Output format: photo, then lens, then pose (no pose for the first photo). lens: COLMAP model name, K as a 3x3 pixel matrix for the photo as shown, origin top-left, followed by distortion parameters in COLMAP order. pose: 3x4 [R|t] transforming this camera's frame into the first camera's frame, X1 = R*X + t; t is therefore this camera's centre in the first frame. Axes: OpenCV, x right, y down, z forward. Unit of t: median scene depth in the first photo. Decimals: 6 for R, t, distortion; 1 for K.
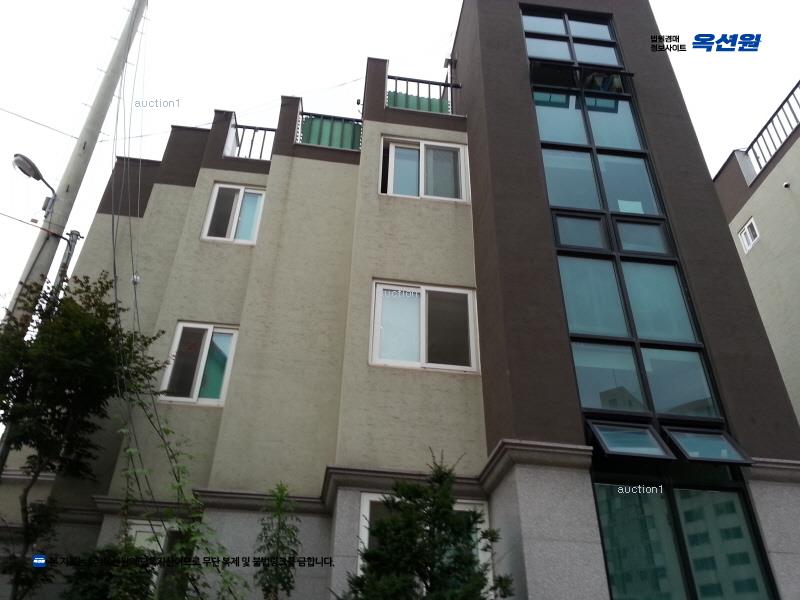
lens RADIAL K [[651.2, 0, 398.1], [0, 651.2, 296.4], [0, 0, 1]] dist [0.084958, -0.131937]
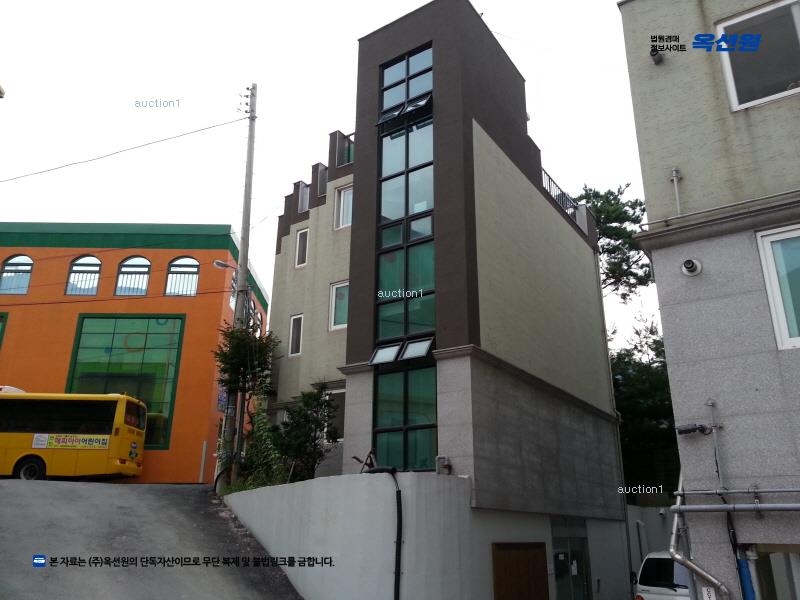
lens RADIAL K [[651.2, 0, 398.1], [0, 651.2, 296.4], [0, 0, 1]] dist [0.084958, -0.131937]
pose [[0.757039, -0.240608, -0.607453, 1.206492], [0.388873, 0.913046, 0.122983, -0.144463], [0.525042, -0.329325, 0.784778, -0.432732]]
